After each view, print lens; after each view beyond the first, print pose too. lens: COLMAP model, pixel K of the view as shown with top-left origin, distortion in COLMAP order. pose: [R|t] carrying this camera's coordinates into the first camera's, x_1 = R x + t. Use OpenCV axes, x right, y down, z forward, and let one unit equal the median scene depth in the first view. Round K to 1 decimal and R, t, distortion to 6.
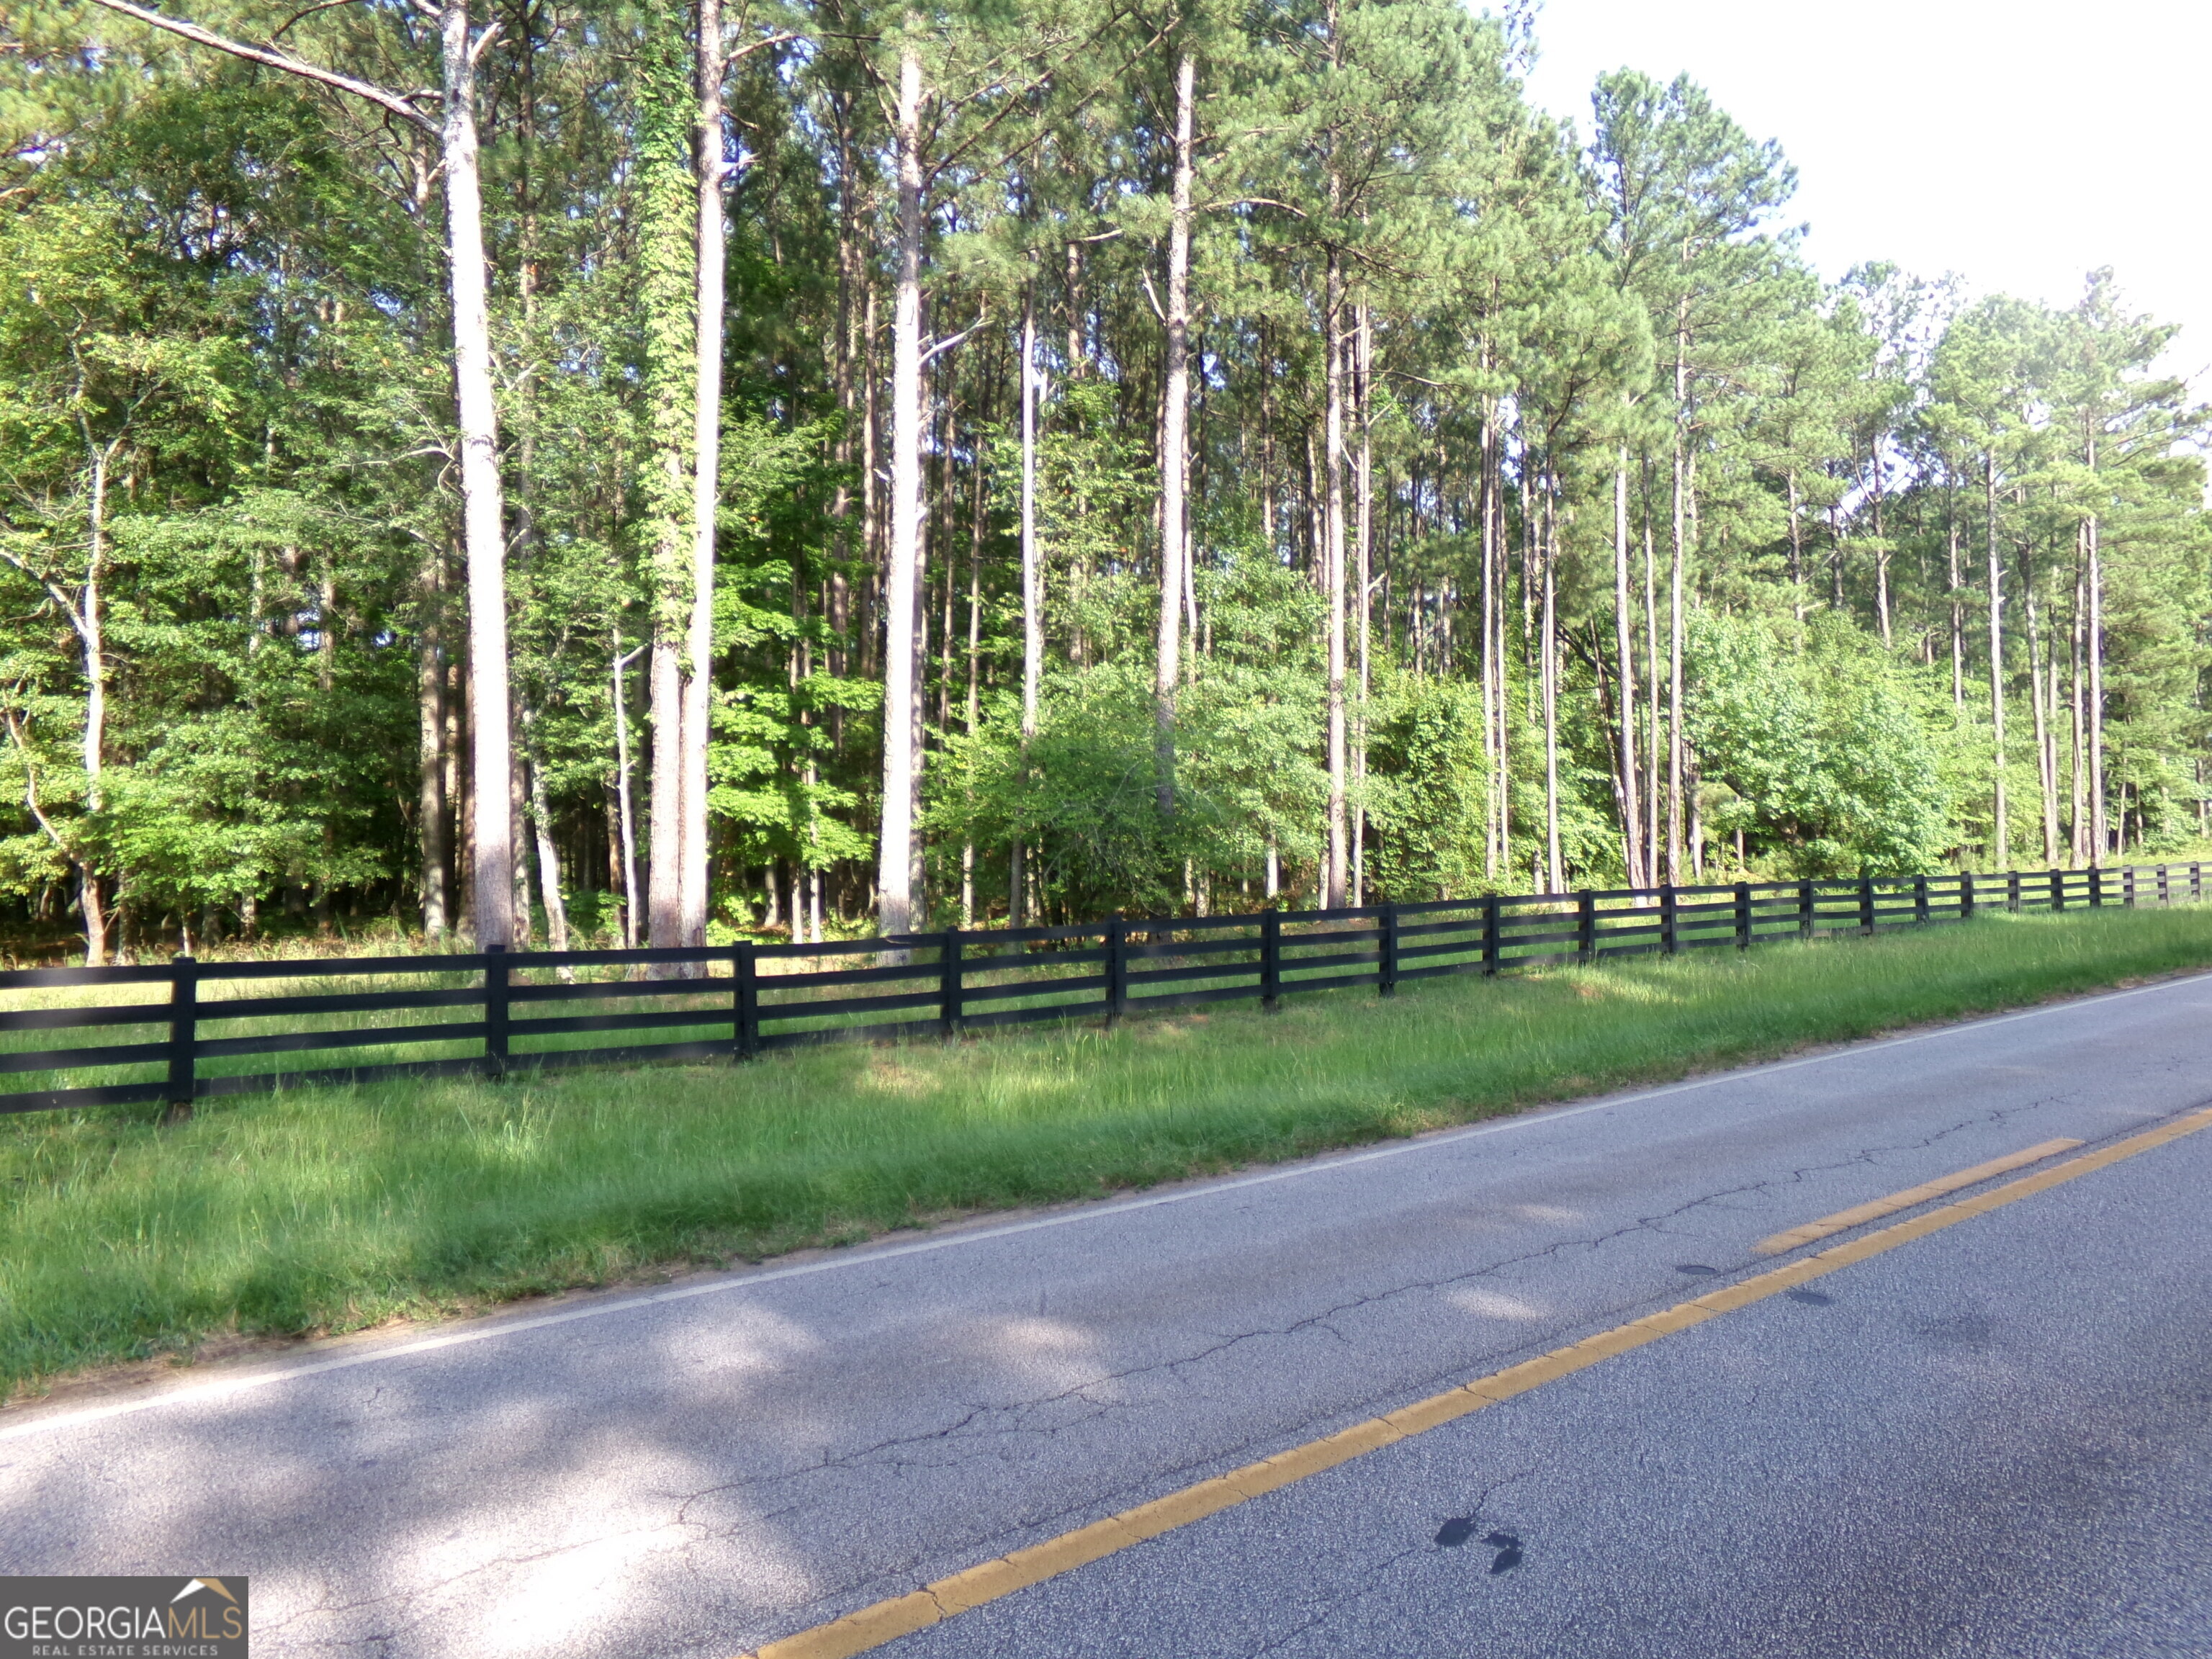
lens RADIAL K [[1546.2, 0, 1110.3], [0, 1546.2, 824.7], [0, 0, 1]] dist [-0.001109, 0.024338]
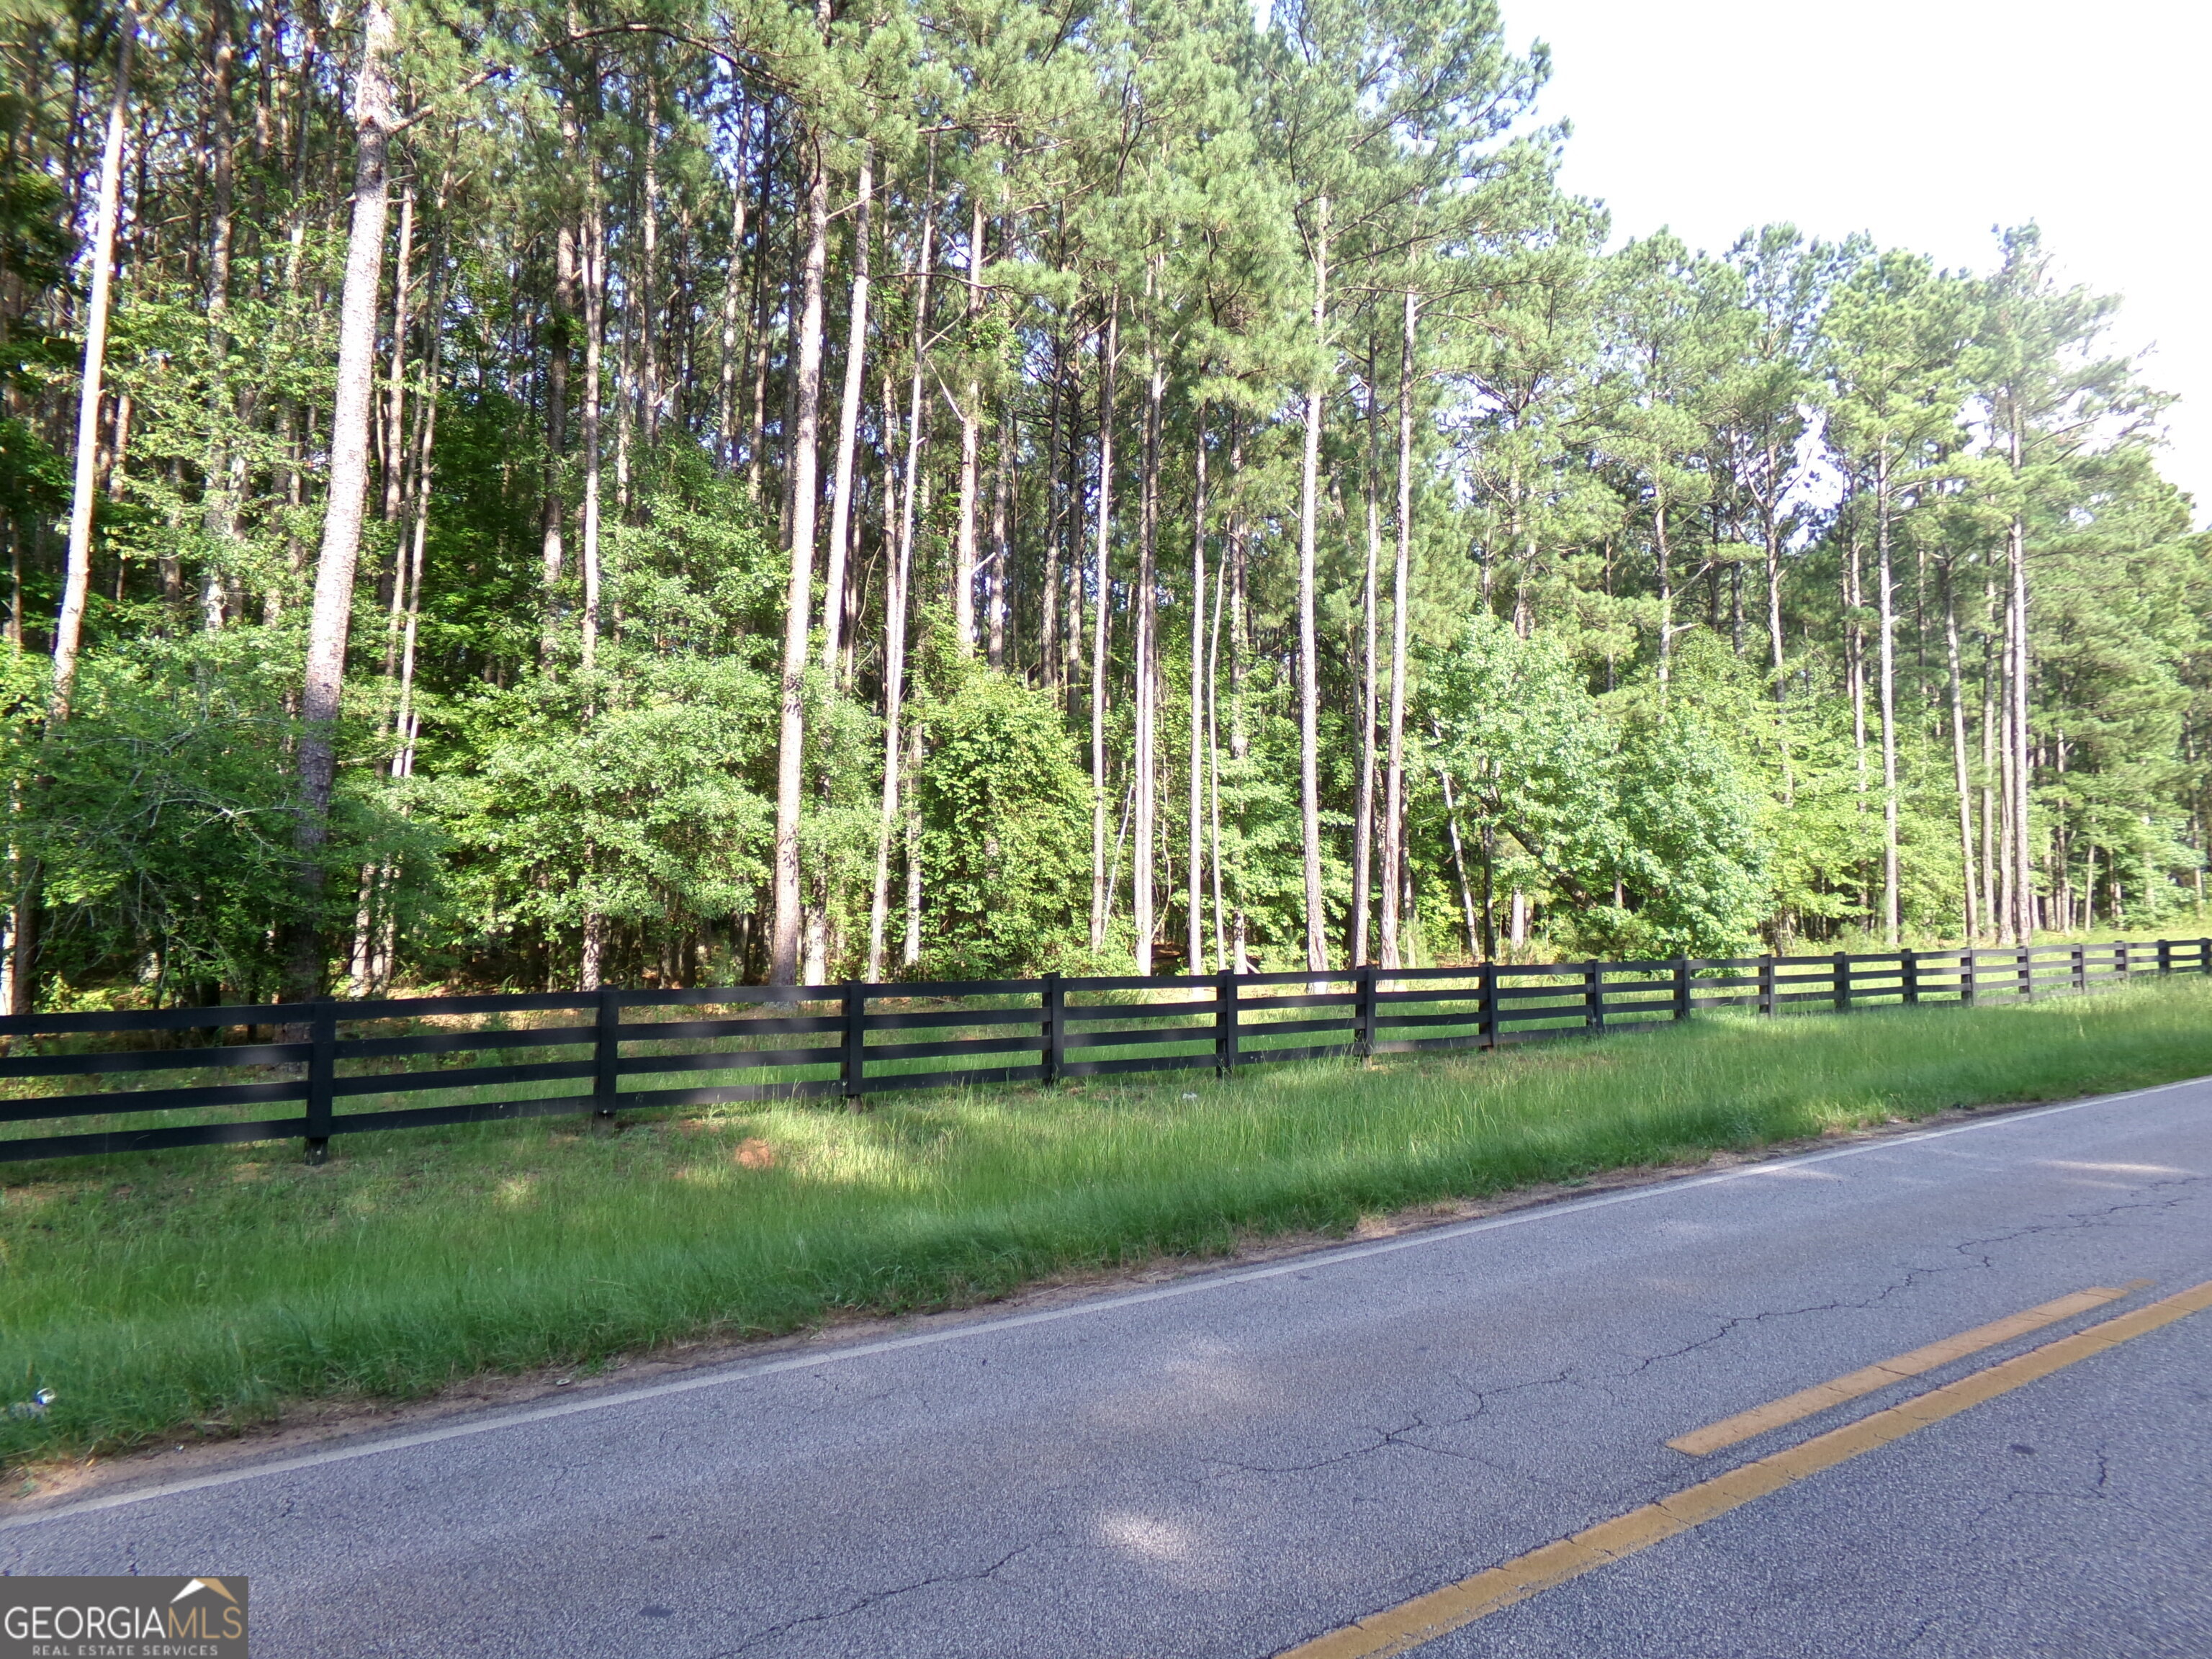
lens RADIAL K [[1546.2, 0, 1117.7], [0, 1546.2, 821.4], [0, 0, 1]] dist [-0.001109, 0.024338]
pose [[0.999244, 0.017532, -0.034710, 0.245707], [-0.018713, 0.999246, -0.034016, -0.002068], [0.034087, 0.034639, 0.998818, 0.212329]]
